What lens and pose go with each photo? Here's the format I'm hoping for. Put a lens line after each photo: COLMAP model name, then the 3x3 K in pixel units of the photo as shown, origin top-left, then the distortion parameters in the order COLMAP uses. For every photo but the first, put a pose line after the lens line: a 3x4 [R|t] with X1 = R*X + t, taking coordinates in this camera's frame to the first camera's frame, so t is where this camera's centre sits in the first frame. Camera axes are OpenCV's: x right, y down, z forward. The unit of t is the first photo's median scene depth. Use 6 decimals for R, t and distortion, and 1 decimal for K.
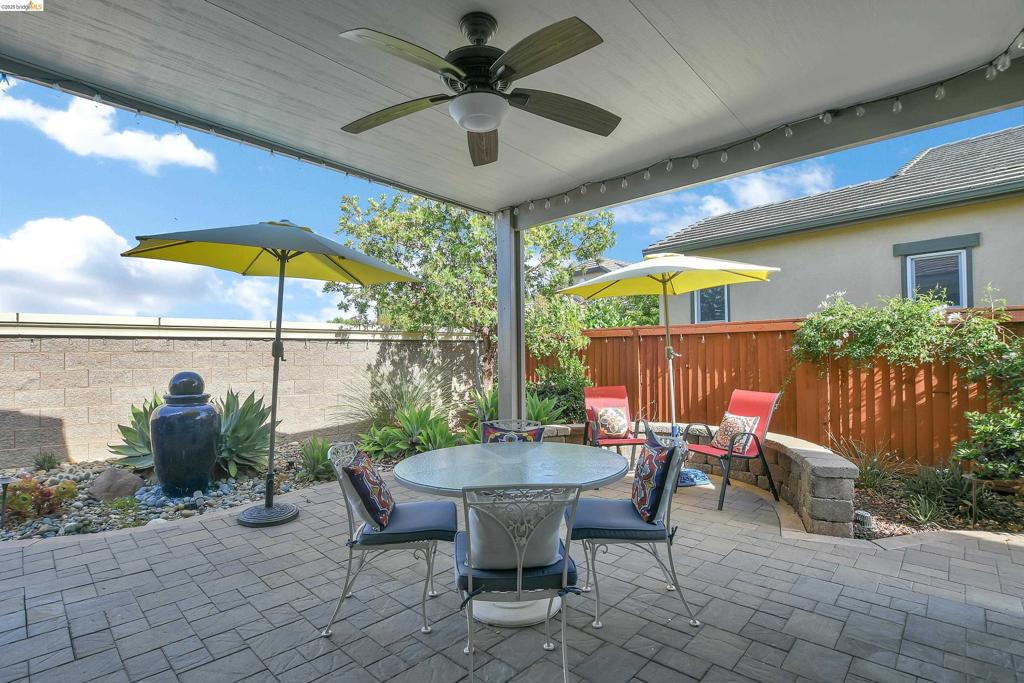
lens RADIAL K [[490.6, 0, 507.3], [0, 490.6, 340.0], [0, 0, 1]] dist [-0.024847, 0.005169]
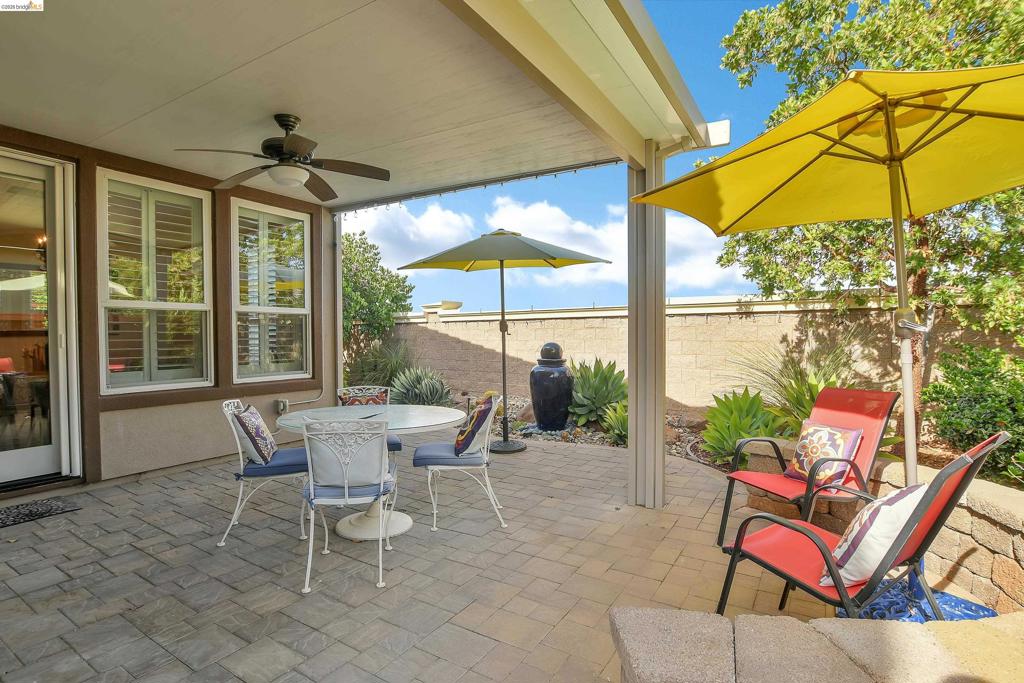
lens RADIAL K [[490.6, 0, 501.1], [0, 490.6, 343.7], [0, 0, 1]] dist [-0.024847, 0.005169]
pose [[0.180822, 0.028168, -0.983112, 0.478765], [0.037108, 0.998683, 0.035440, 0.008257], [0.982815, -0.042890, 0.179539, 0.403006]]
